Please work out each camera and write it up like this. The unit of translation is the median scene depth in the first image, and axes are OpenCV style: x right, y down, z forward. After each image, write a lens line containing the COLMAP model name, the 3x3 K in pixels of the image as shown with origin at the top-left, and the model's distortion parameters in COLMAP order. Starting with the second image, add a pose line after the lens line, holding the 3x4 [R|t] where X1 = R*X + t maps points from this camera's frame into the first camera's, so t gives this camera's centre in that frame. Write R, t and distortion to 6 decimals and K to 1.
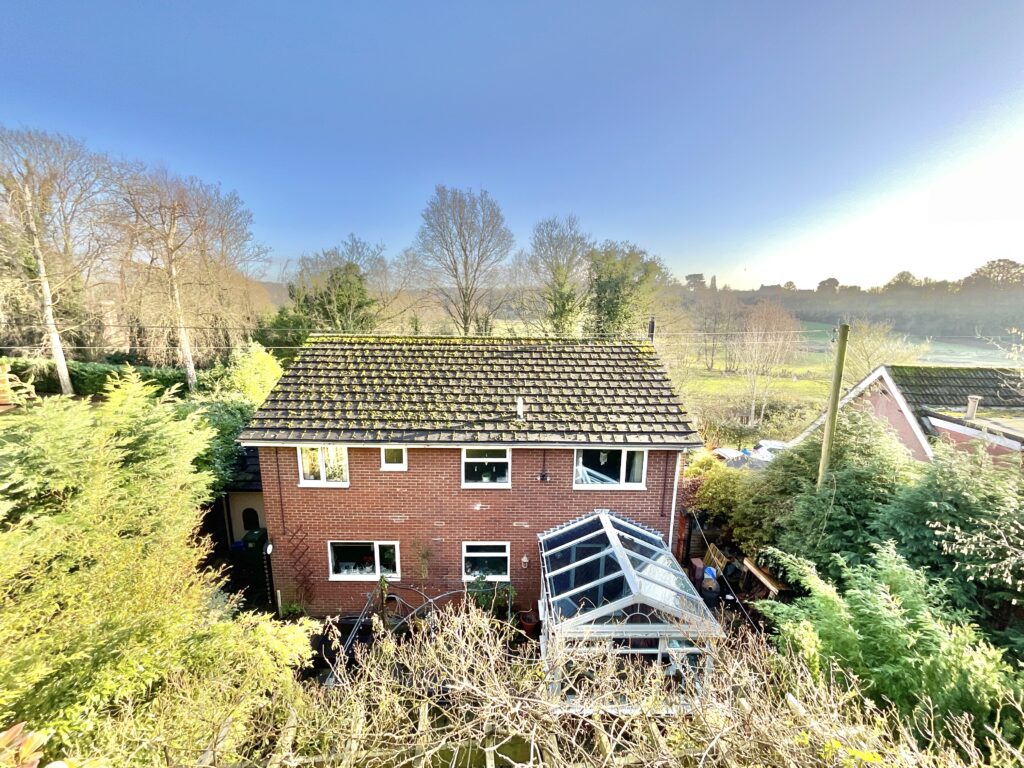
lens RADIAL K [[426.1, 0, 518.6], [0, 426.1, 385.4], [0, 0, 1]] dist [-0.003005, 0.000343]
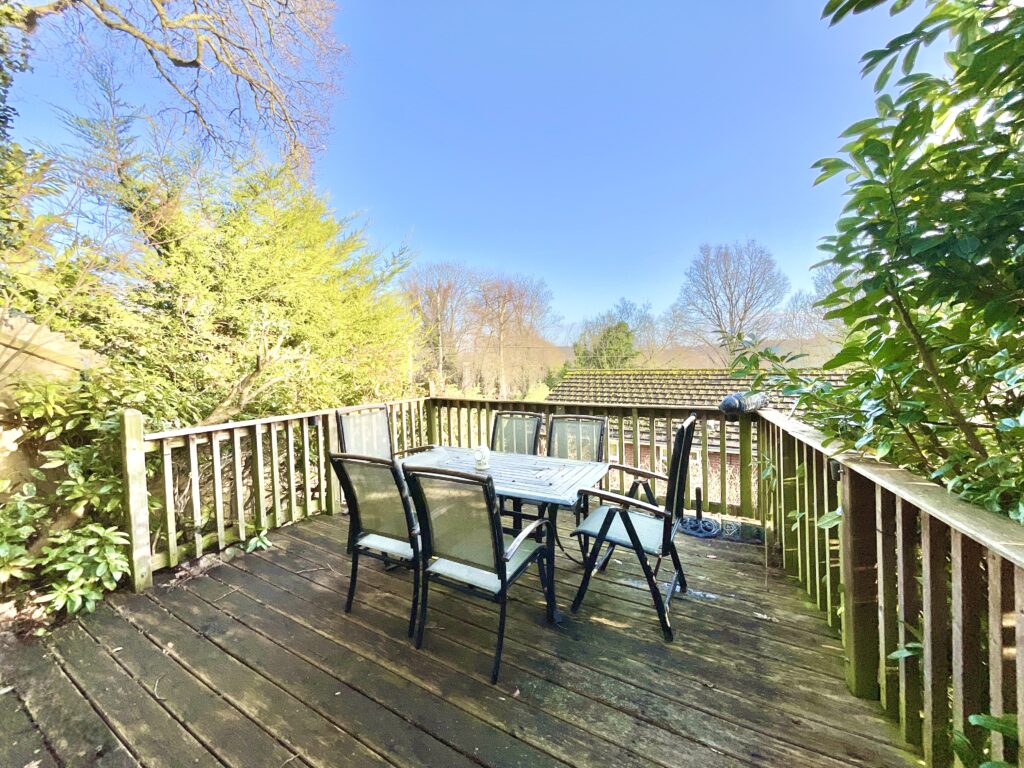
lens RADIAL K [[426.1, 0, 510.2], [0, 426.1, 383.0], [0, 0, 1]] dist [-0.003005, 0.000343]
pose [[0.793125, -0.004185, -0.609045, 0.089057], [-0.080805, 0.990414, -0.112032, 0.040059], [0.603675, 0.138069, 0.785183, -0.096856]]
